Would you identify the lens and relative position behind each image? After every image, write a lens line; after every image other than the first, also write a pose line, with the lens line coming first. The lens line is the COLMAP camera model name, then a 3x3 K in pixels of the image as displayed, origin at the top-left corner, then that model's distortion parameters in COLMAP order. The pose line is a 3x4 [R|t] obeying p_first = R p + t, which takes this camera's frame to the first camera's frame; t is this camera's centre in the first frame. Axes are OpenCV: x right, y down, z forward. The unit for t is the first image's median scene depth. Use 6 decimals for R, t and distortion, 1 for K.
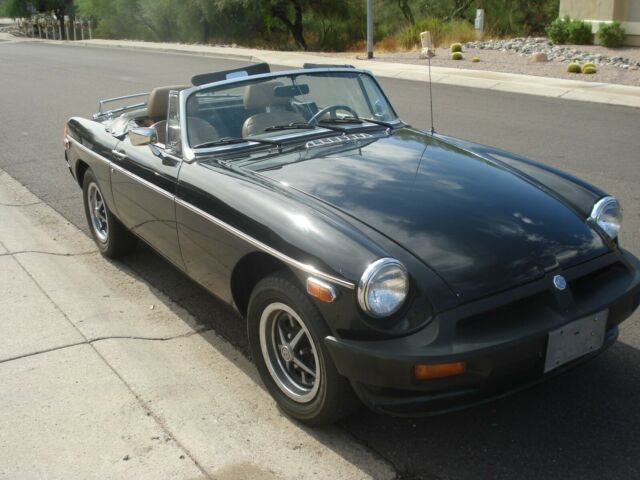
lens RADIAL K [[721.3, 0, 320.9], [0, 721.3, 241.2], [0, 0, 1]] dist [-0.108100, 0.000000]
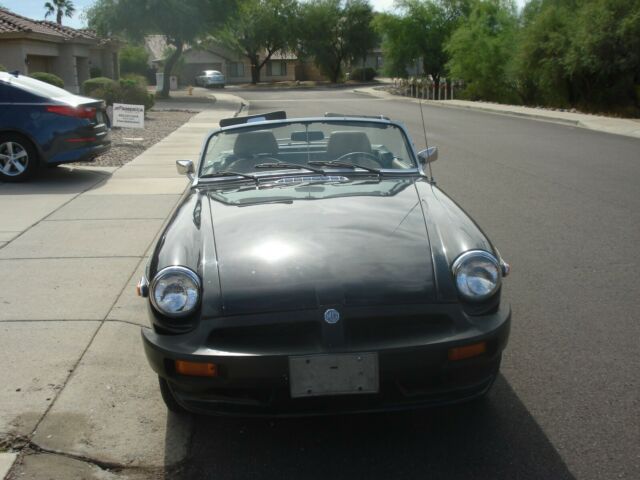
lens RADIAL K [[721.3, 0, 316.5], [0, 721.3, 237.0], [0, 0, 1]] dist [-0.108100, 0.000000]
pose [[0.862289, 0.105783, -0.495244, 0.084193], [-0.150442, 0.987300, -0.051056, 0.000172], [0.483554, 0.118530, 0.867252, 0.007882]]
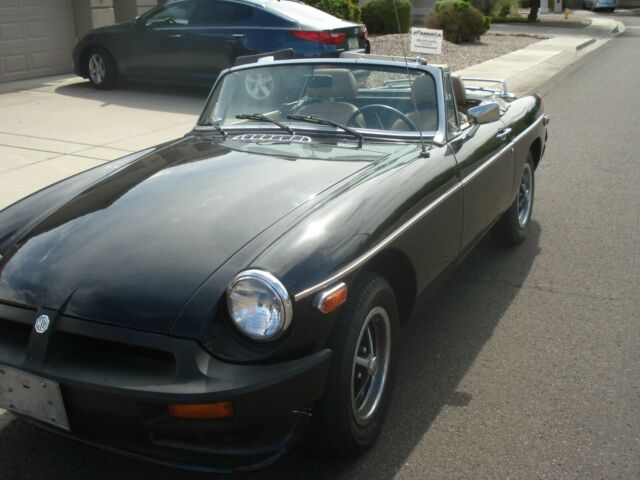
lens RADIAL K [[721.3, 0, 321.2], [0, 721.3, 238.6], [0, 0, 1]] dist [-0.108100, 0.000000]
pose [[0.481959, 0.262722, -0.835879, 0.118436], [-0.244784, 0.956376, 0.159455, -0.025330], [0.841307, 0.127758, 0.525244, 0.085258]]
